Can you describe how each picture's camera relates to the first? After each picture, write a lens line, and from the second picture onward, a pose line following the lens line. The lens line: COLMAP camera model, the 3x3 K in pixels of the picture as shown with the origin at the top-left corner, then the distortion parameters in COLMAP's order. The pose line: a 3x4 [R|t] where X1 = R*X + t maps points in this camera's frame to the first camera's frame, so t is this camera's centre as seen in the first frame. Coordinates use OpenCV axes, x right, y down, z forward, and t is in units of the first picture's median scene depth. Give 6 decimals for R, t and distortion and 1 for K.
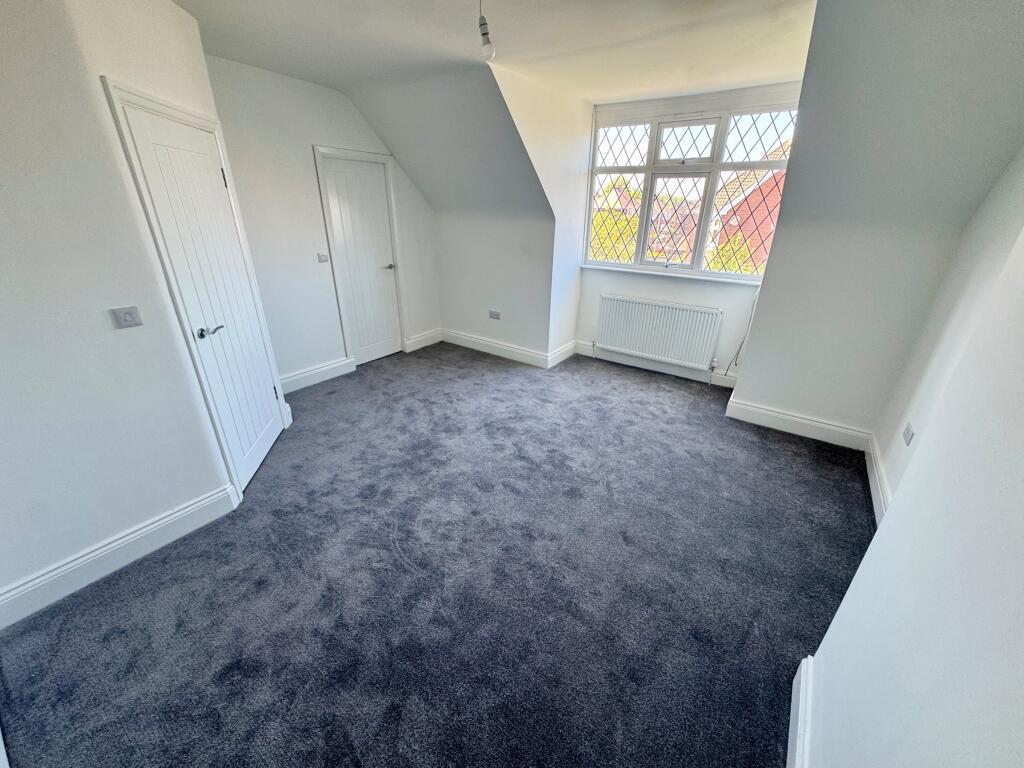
lens RADIAL K [[409.4, 0, 507.1], [0, 409.4, 381.2], [0, 0, 1]] dist [-0.003280, 0.000446]
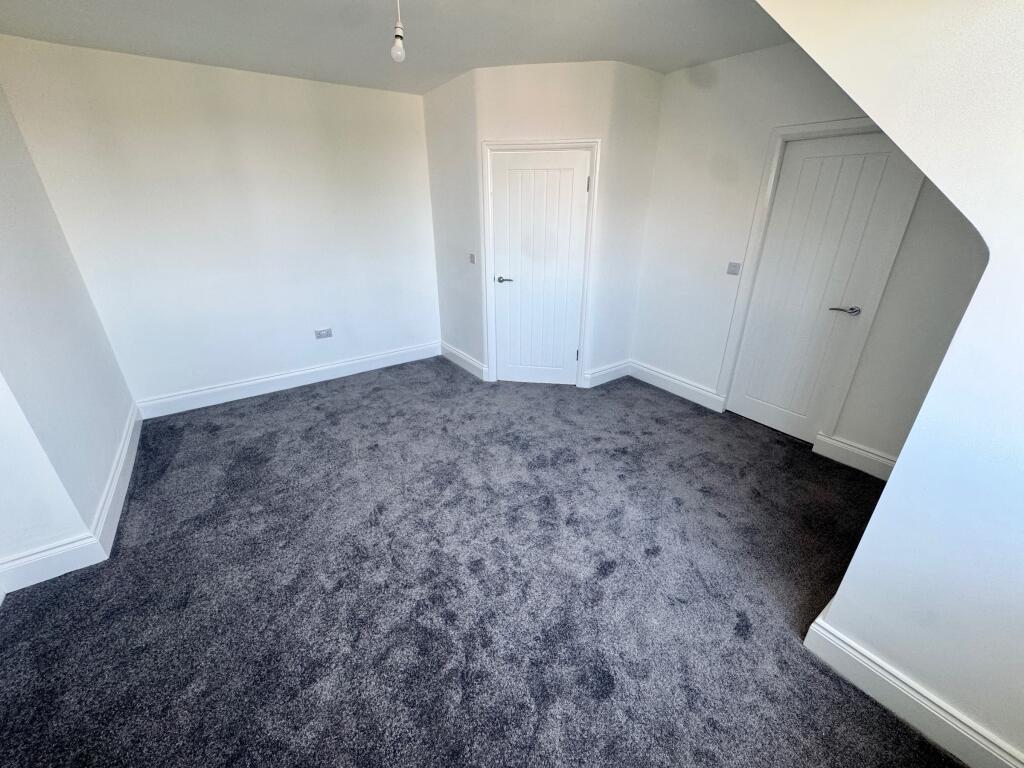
lens RADIAL K [[409.4, 0, 507.5], [0, 409.4, 387.3], [0, 0, 1]] dist [-0.003280, 0.000446]
pose [[-0.347208, 0.381609, -0.856634, 0.470489], [-0.369642, 0.783818, 0.498993, -0.336086], [0.861865, 0.489902, -0.131089, 0.786001]]
